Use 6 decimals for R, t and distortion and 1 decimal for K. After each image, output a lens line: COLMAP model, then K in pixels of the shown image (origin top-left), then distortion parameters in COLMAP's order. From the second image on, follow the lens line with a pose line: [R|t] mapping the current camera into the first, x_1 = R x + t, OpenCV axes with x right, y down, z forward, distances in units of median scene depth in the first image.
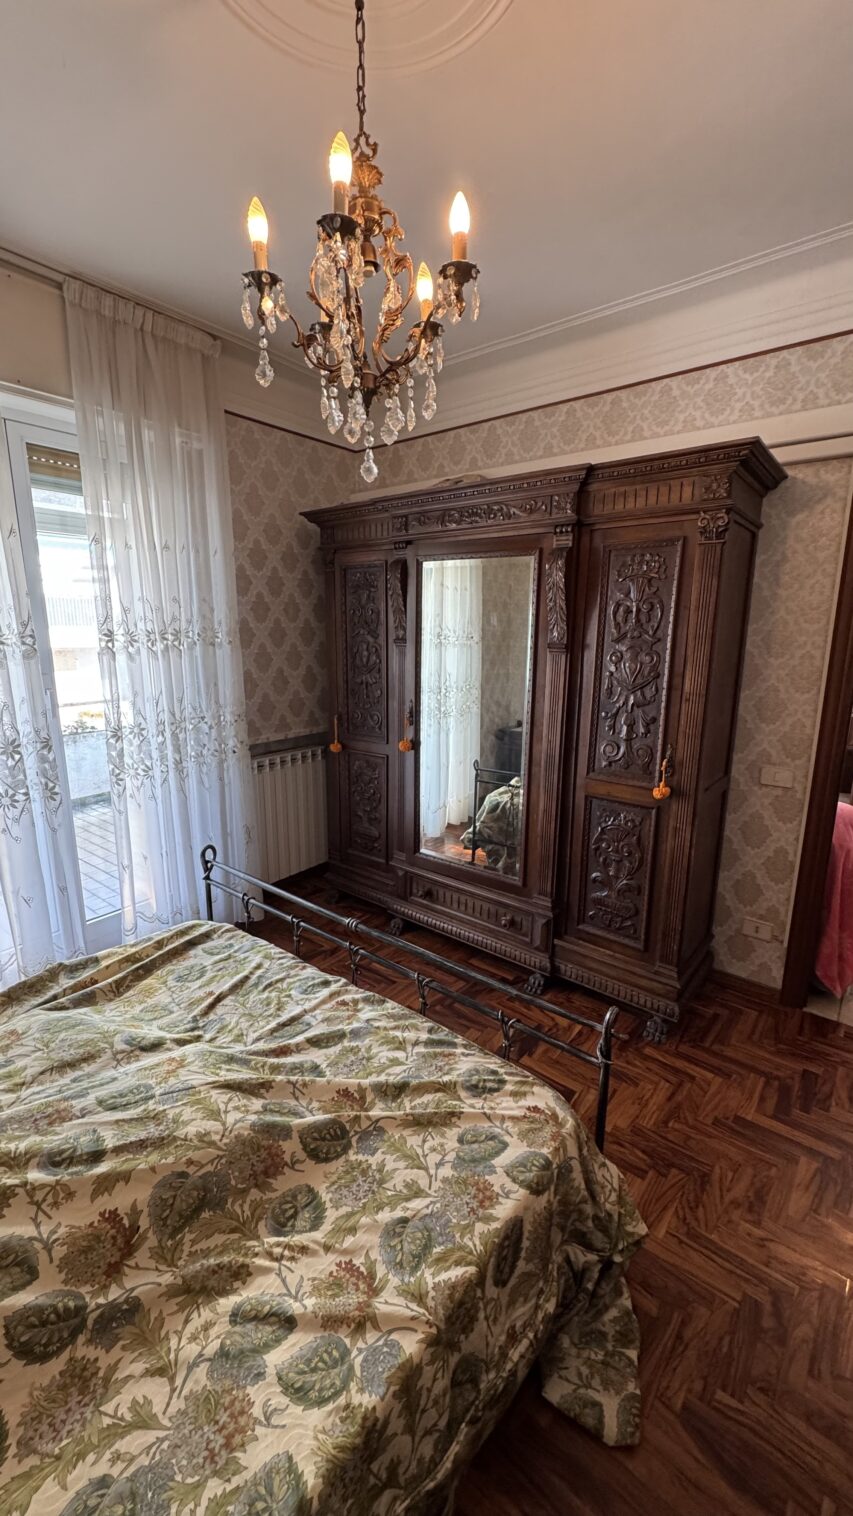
lens RADIAL K [[601.7, 0, 428.7], [0, 601.7, 756.3], [0, 0, 1]] dist [-0.000157, 0.000295]
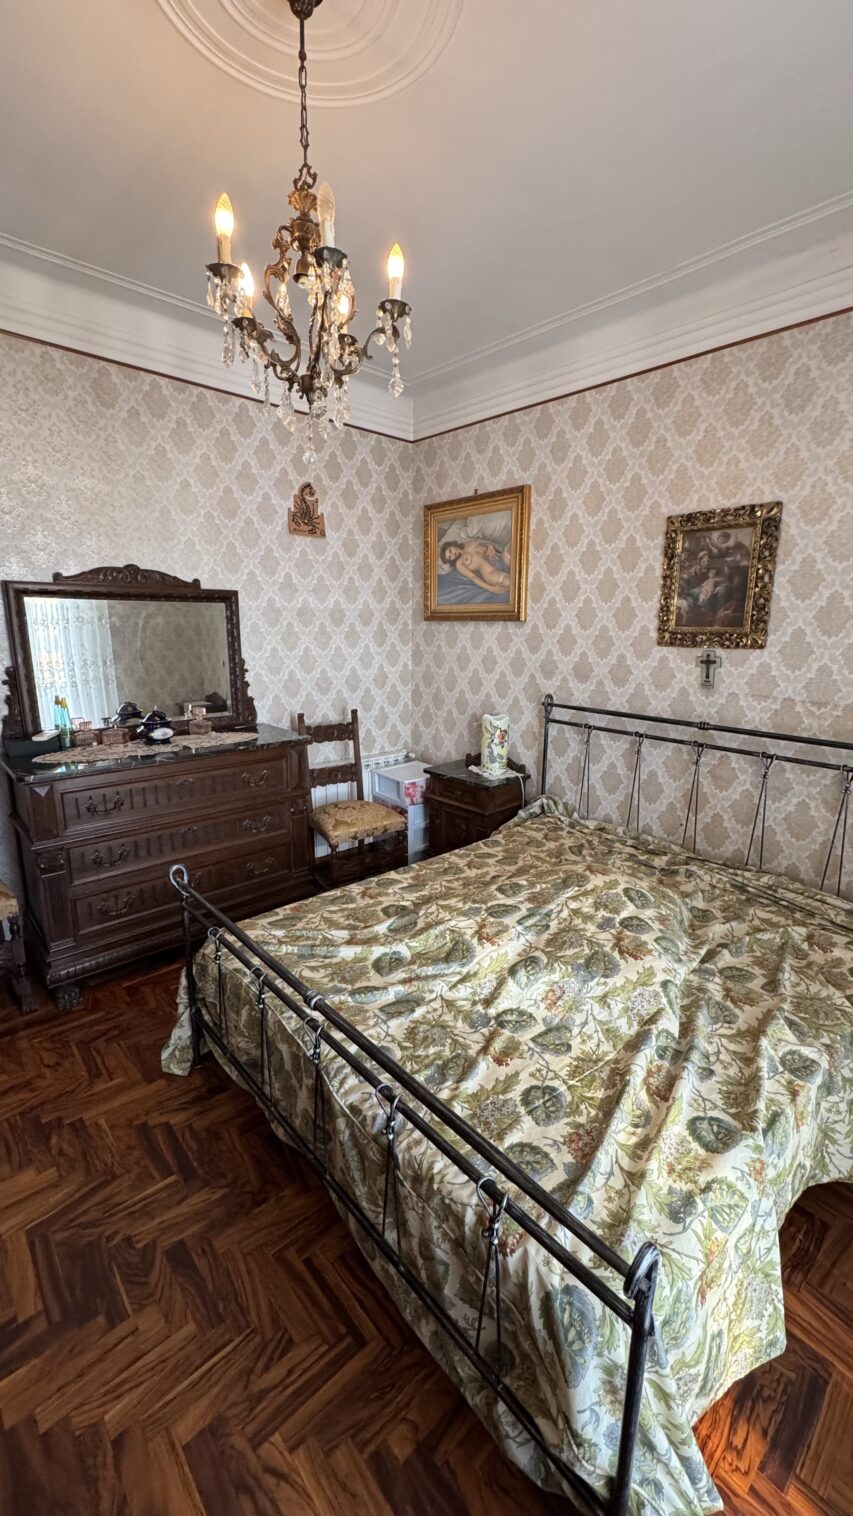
lens RADIAL K [[601.7, 0, 426.7], [0, 601.7, 759.3], [0, 0, 1]] dist [-0.000157, 0.000295]
pose [[-0.985938, -0.057923, 0.156752, -0.530974], [0.014768, 0.904138, 0.426984, -0.442800], [-0.166458, 0.423295, -0.890569, 2.243223]]
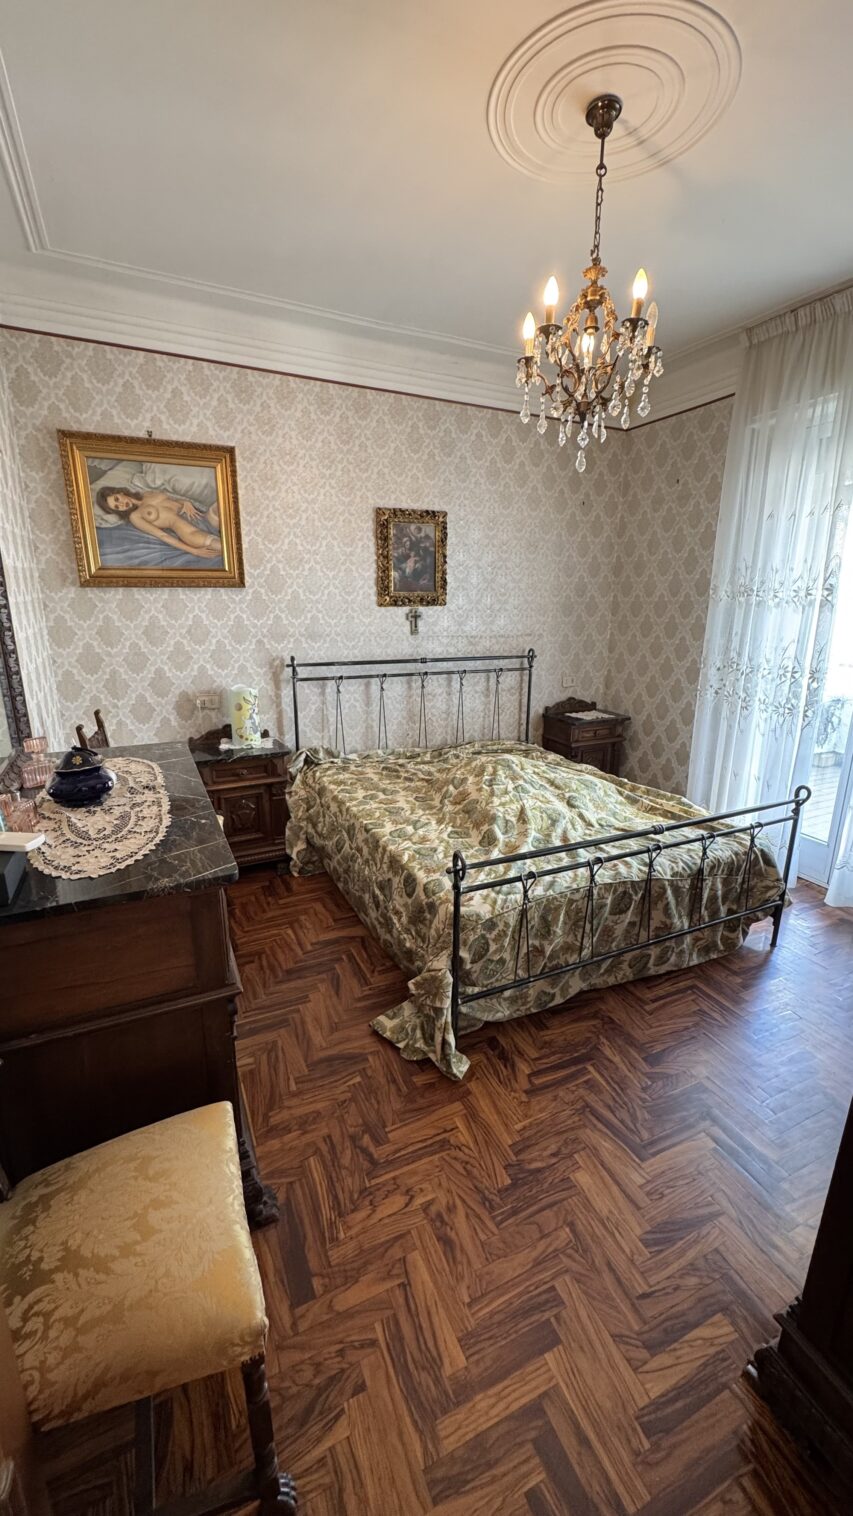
lens RADIAL K [[601.7, 0, 427.0], [0, 601.7, 760.4], [0, 0, 1]] dist [-0.000157, 0.000295]
pose [[-0.440963, 0.225844, -0.868646, 1.574813], [-0.202547, 0.917816, 0.341449, -0.225767], [0.874372, 0.326508, -0.358979, 1.464788]]
